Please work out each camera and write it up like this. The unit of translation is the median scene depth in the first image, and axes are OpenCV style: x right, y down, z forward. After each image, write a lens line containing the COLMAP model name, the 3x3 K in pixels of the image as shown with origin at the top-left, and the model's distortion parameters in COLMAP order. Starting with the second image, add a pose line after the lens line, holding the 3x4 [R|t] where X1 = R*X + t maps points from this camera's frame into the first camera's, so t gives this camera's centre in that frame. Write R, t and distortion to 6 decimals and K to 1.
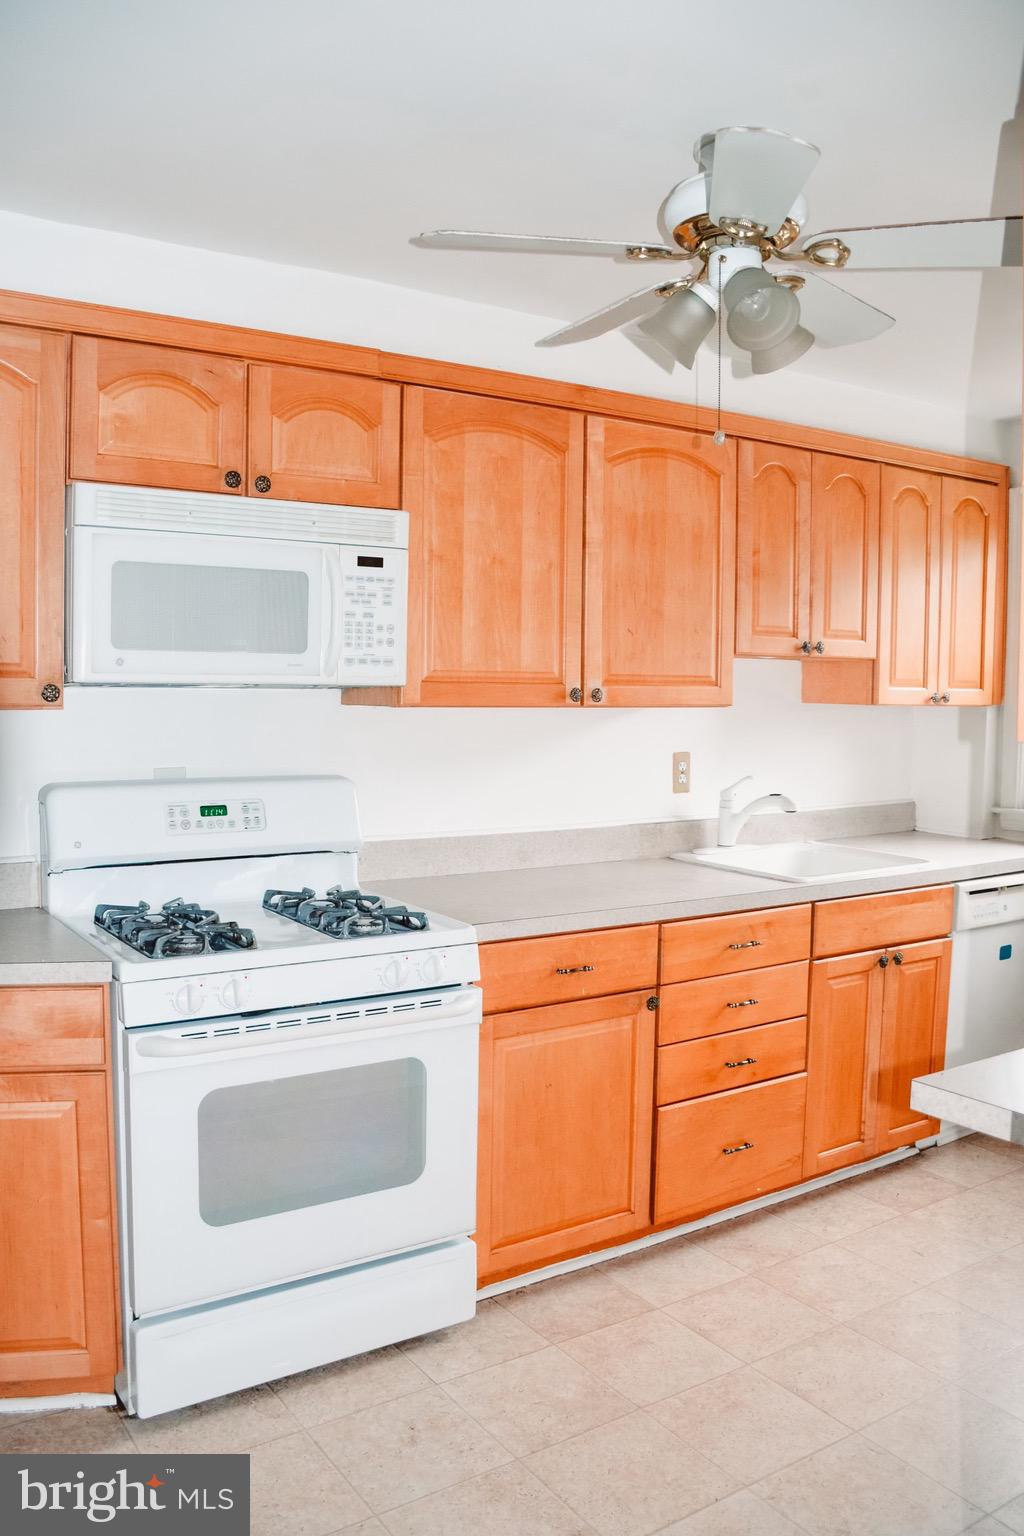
lens RADIAL K [[1218.2, 0, 514.8], [0, 1218.2, 763.7], [0, 0, 1]] dist [-0.139156, 0.087677]
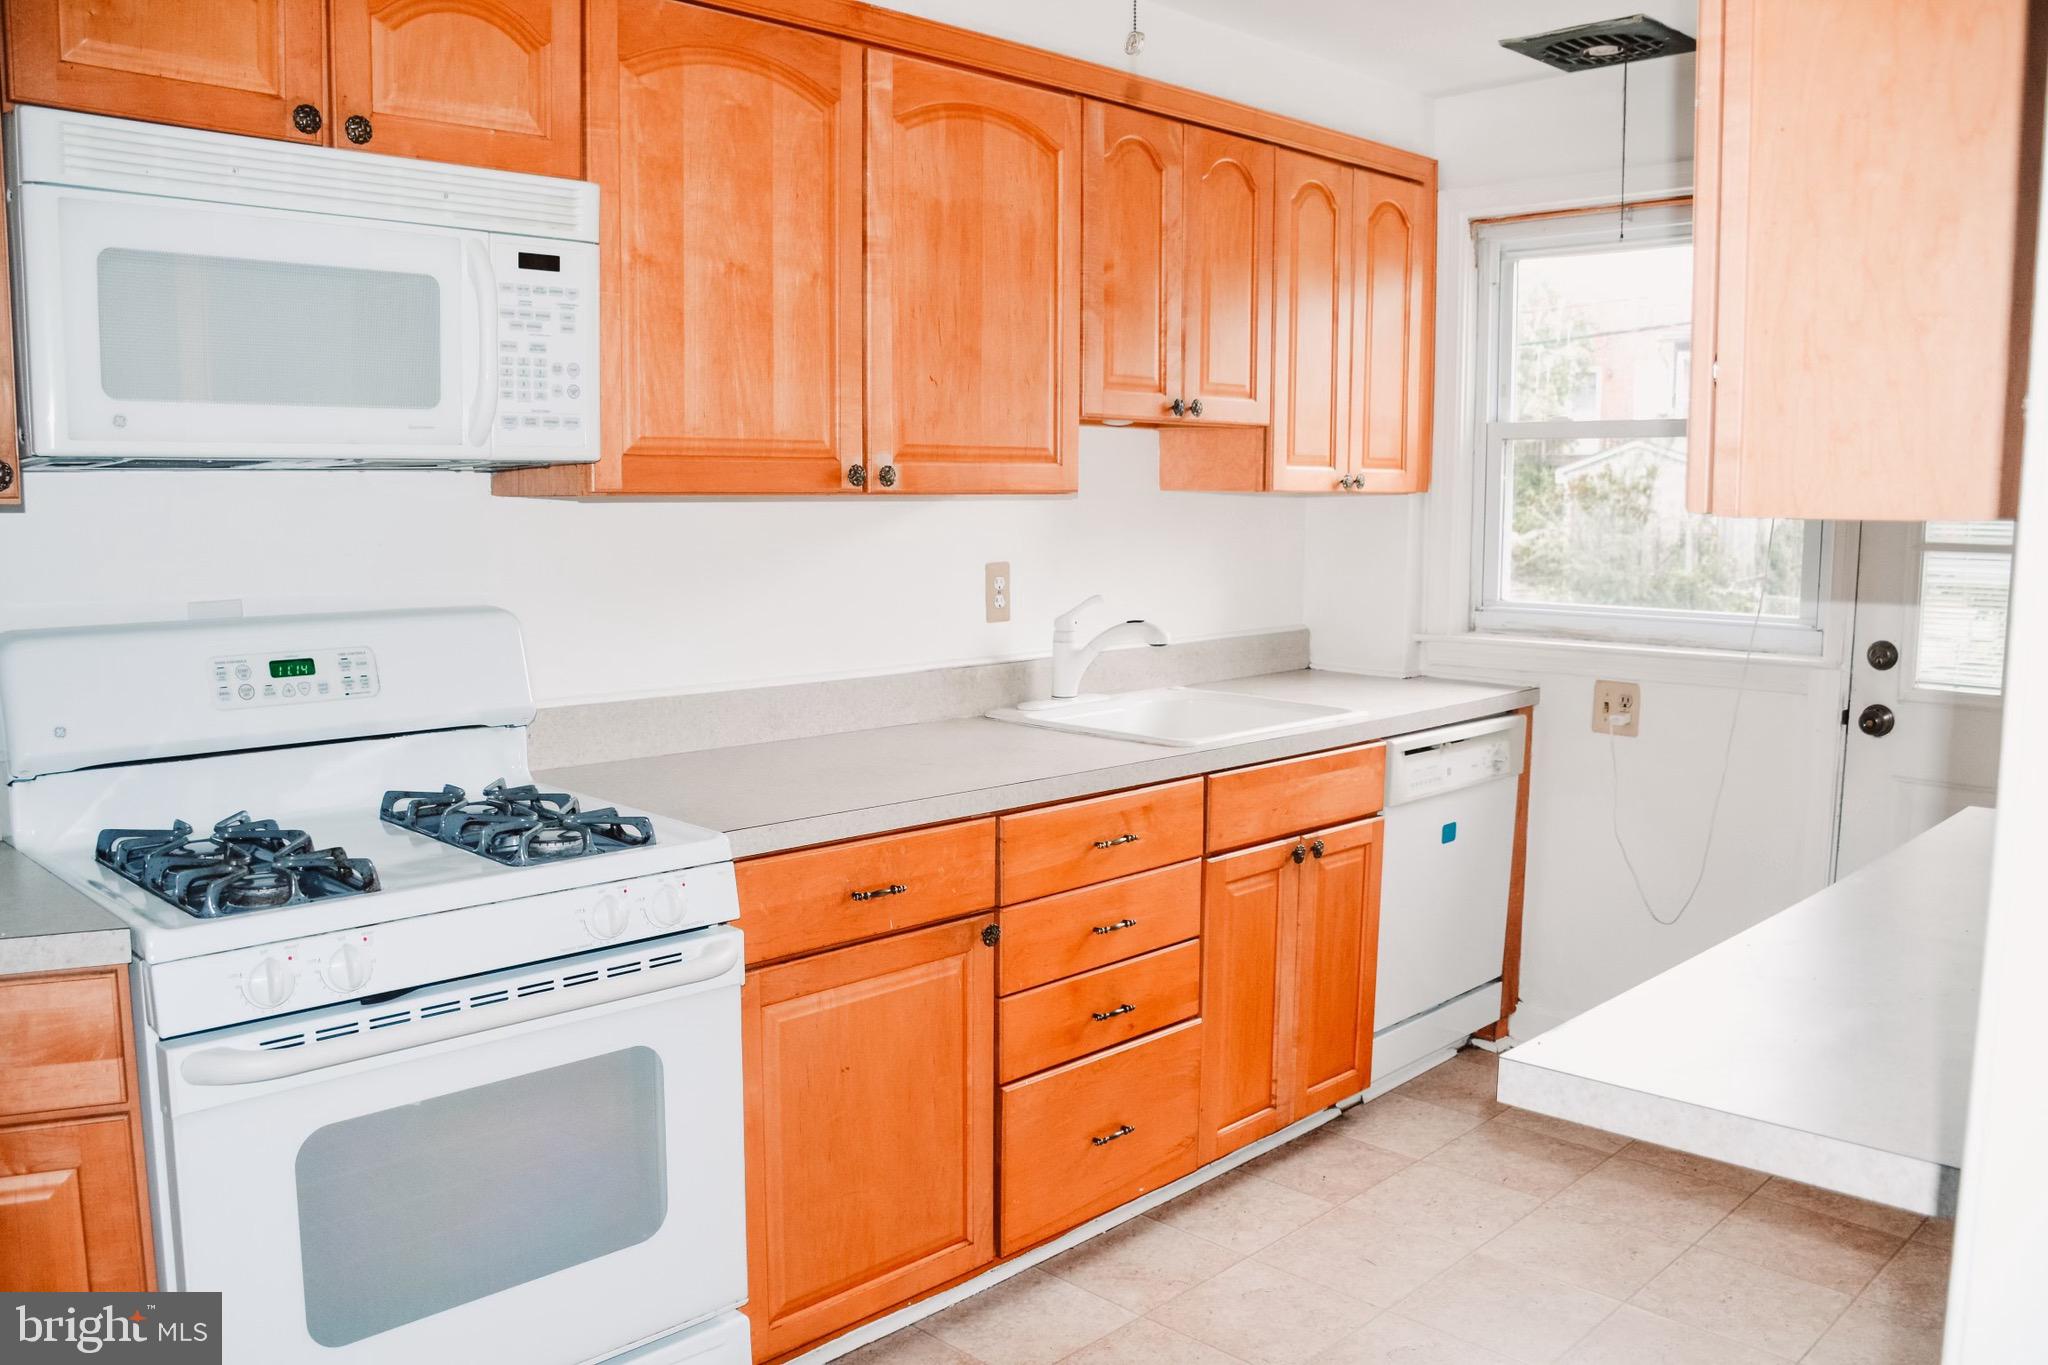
lens RADIAL K [[1624.3, 0, 1028.3], [0, 1624.3, 693.9], [0, 0, 1]] dist [-0.139156, 0.087677]
pose [[0.979467, -0.032528, 0.198965, -0.039666], [0.019965, 0.997697, 0.064826, 0.006952], [-0.200615, -0.059523, 0.977860, 0.124809]]
